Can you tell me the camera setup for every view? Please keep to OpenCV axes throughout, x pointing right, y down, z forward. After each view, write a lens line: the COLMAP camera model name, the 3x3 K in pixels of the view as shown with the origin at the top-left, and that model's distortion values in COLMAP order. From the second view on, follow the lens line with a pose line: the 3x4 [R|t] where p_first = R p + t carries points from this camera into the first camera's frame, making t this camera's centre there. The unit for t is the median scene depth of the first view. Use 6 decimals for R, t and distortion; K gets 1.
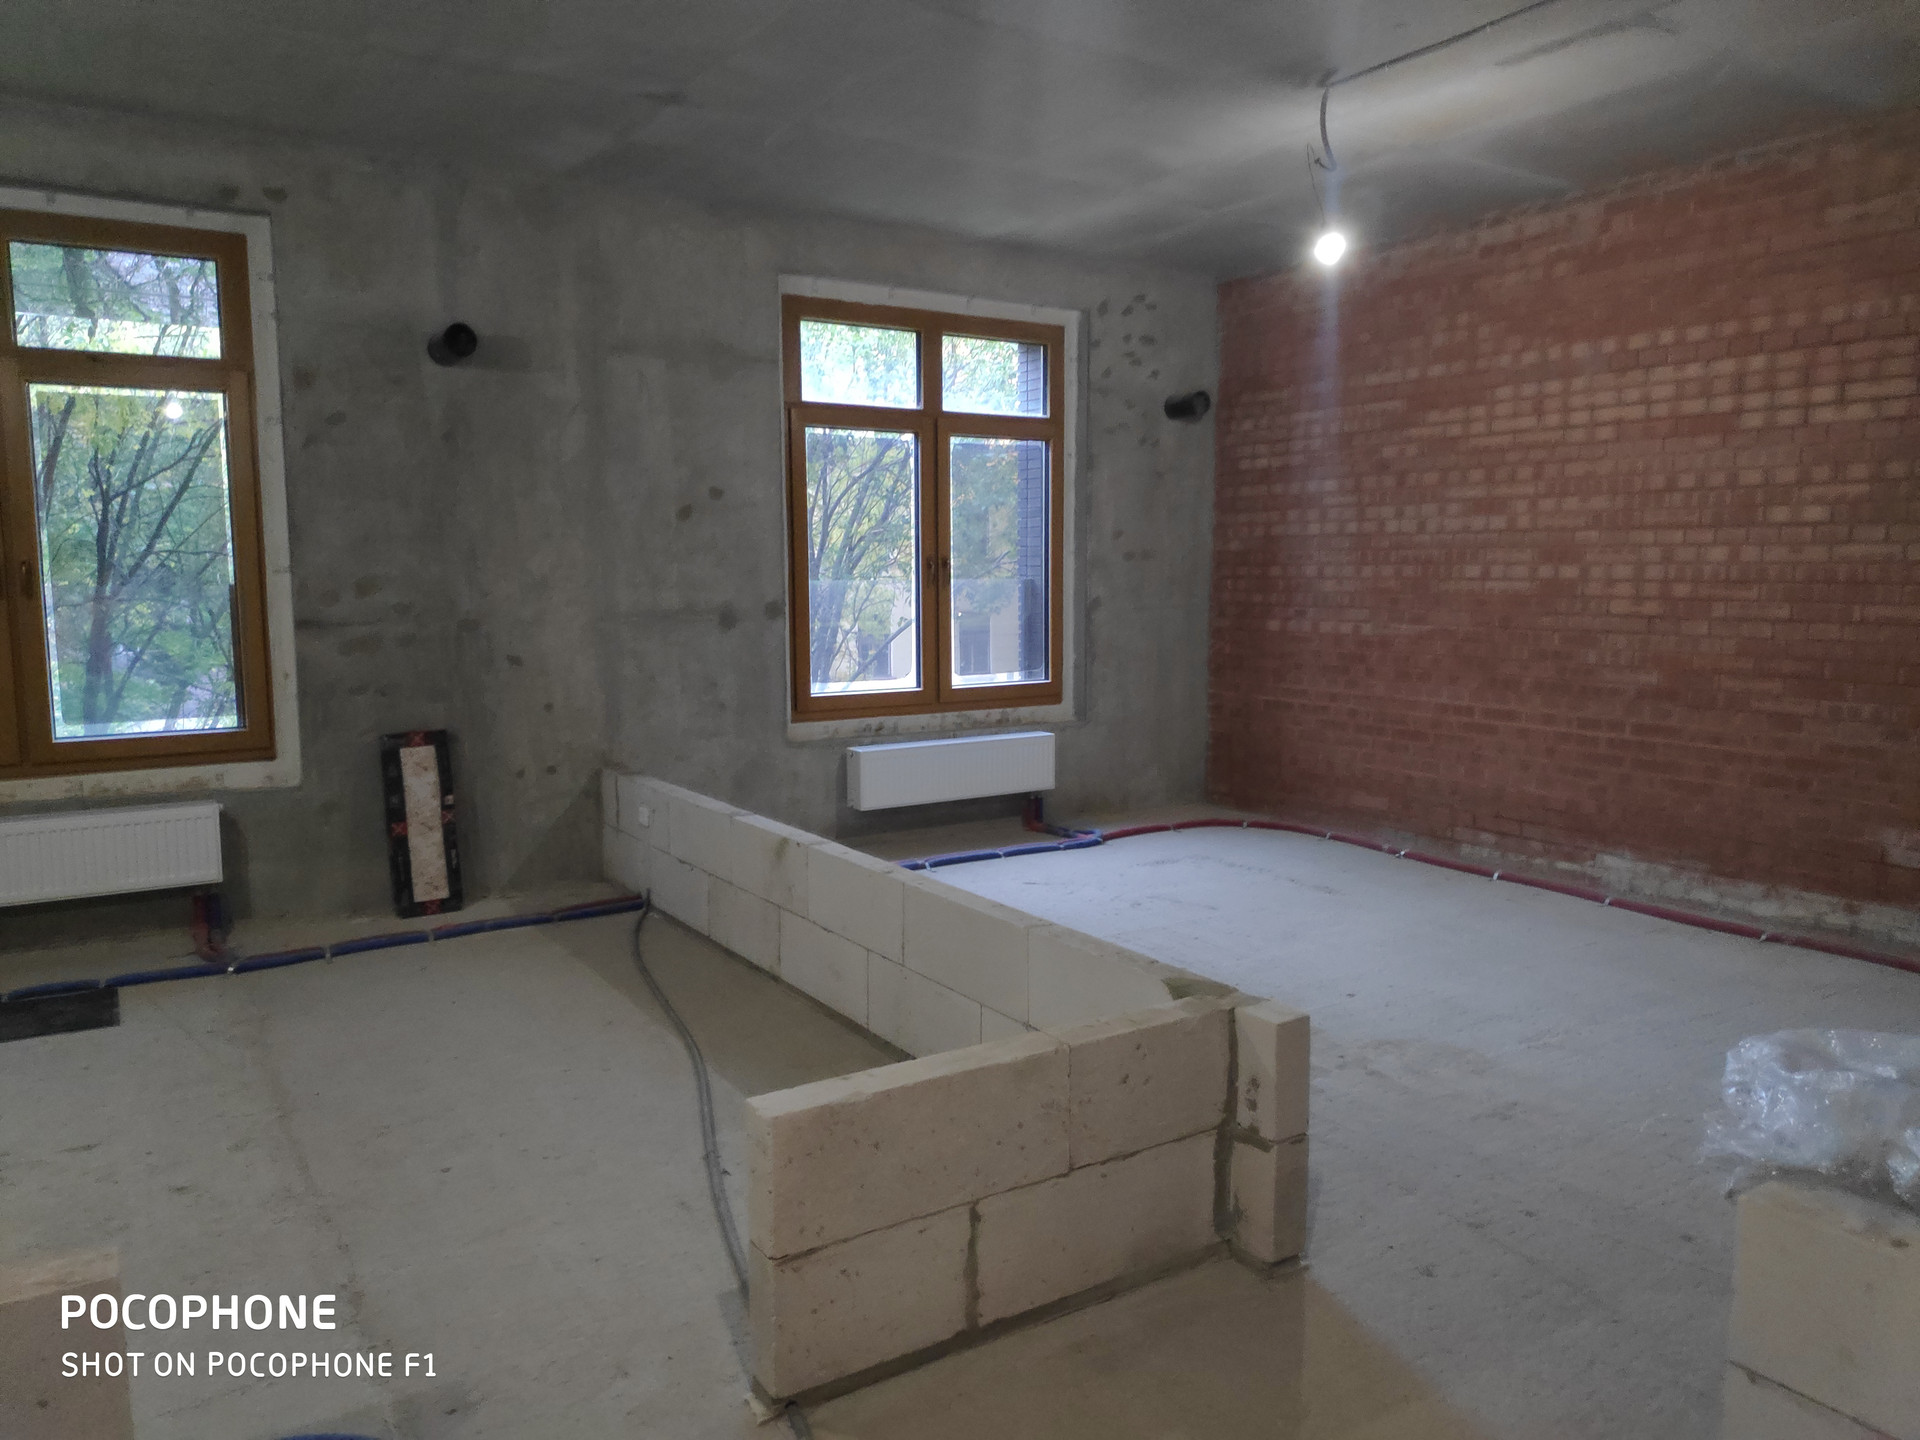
lens RADIAL K [[1413.6, 0, 976.7], [0, 1413.6, 735.3], [0, 0, 1]] dist [0.071384, -0.095018]
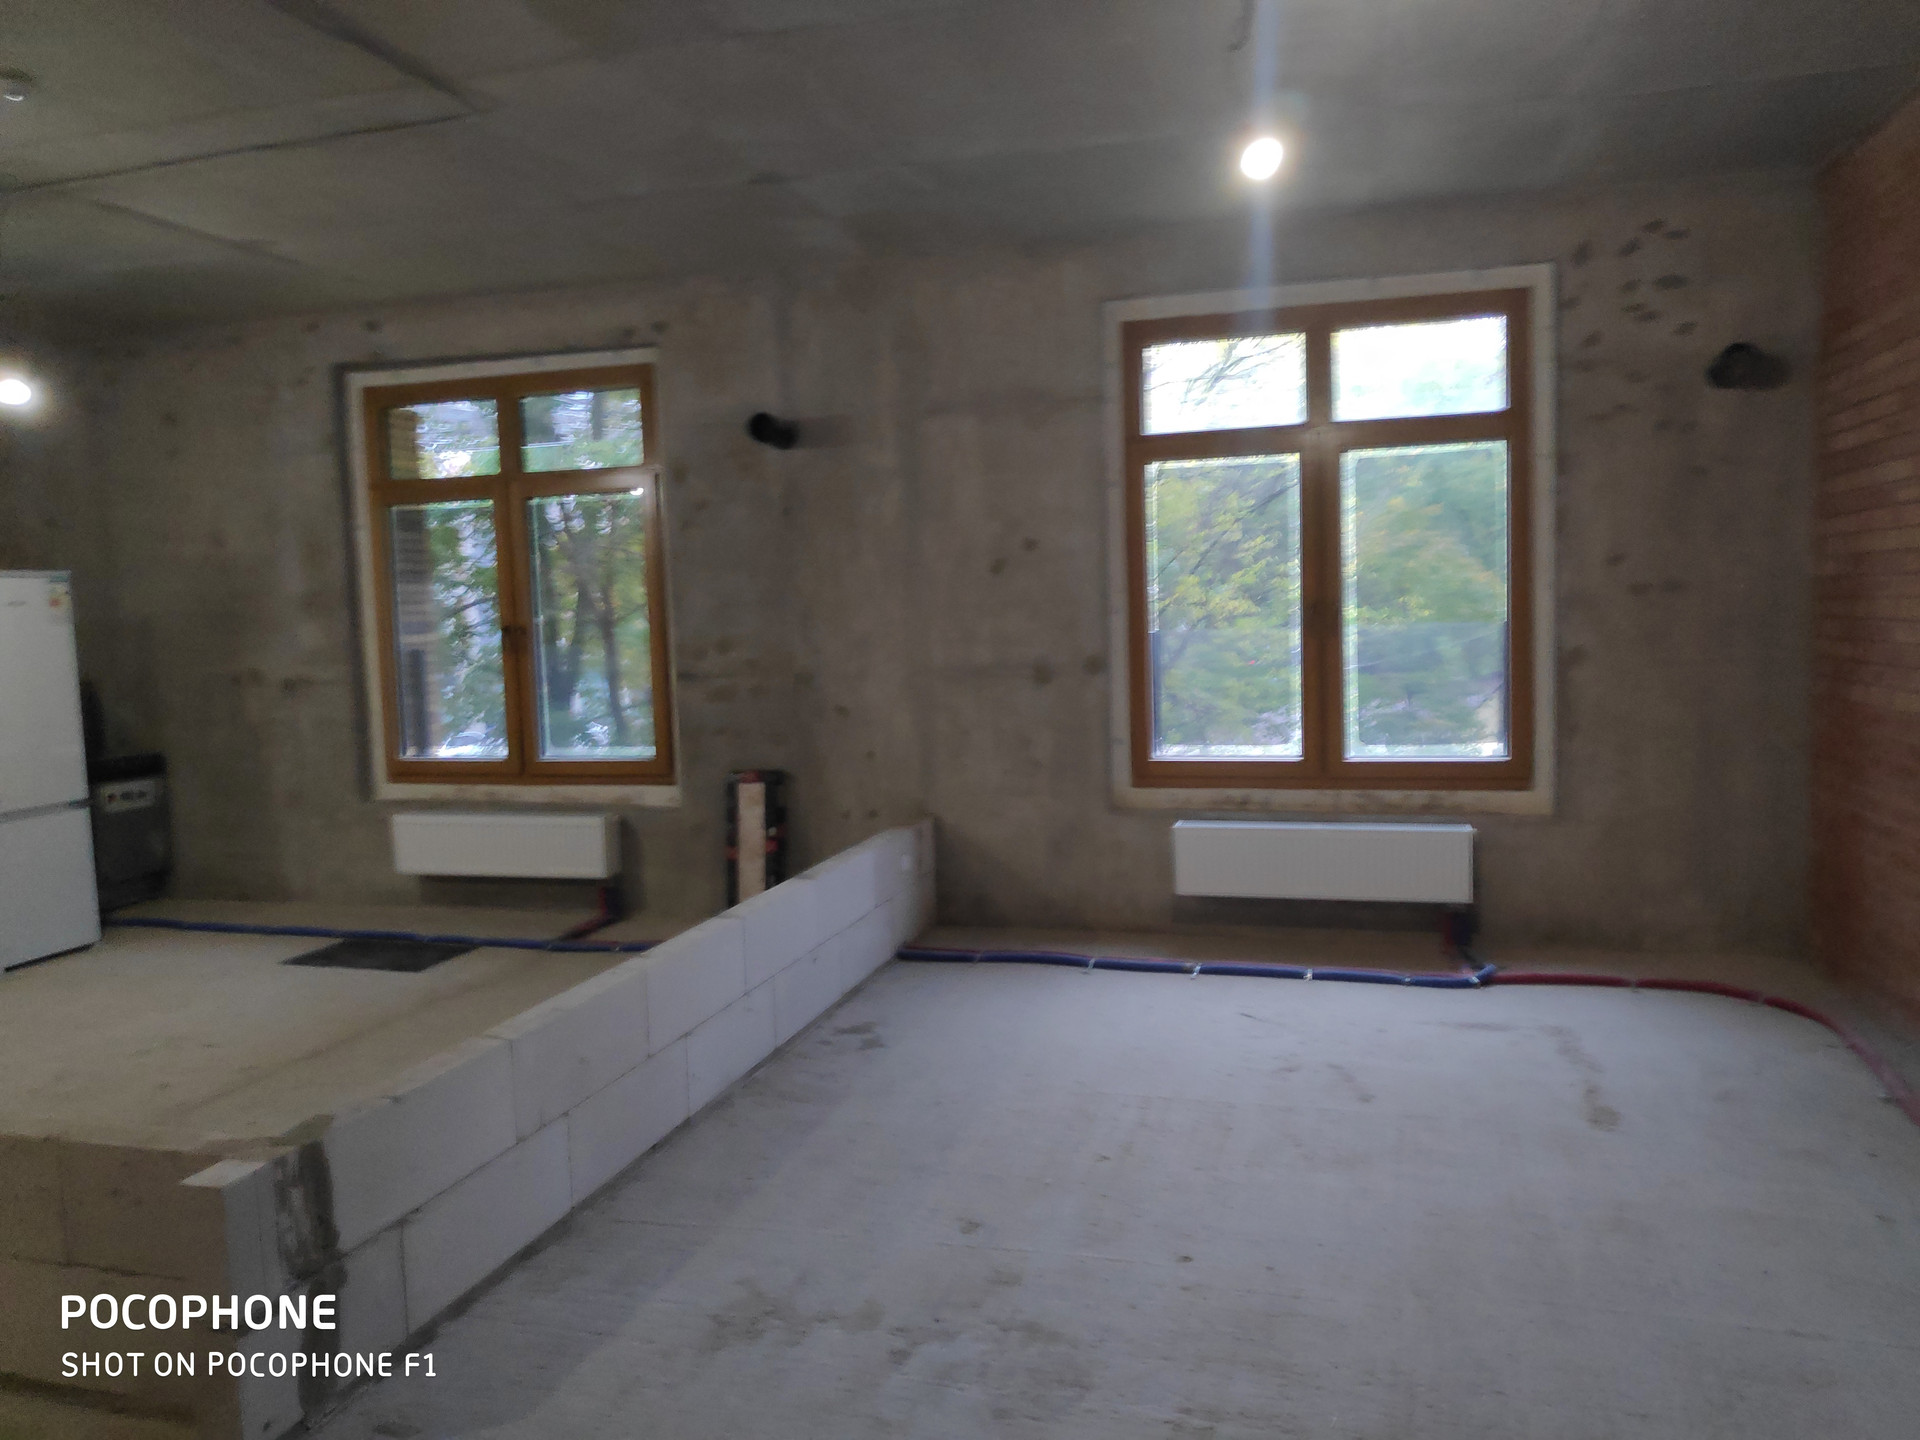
lens RADIAL K [[1413.6, 0, 946.0], [0, 1413.6, 737.4], [0, 0, 1]] dist [0.071384, -0.095018]
pose [[0.652734, 0.049033, -0.755999, 0.484677], [-0.066134, 0.997782, 0.007613, -0.040979], [0.754695, 0.045028, 0.654529, 0.315059]]
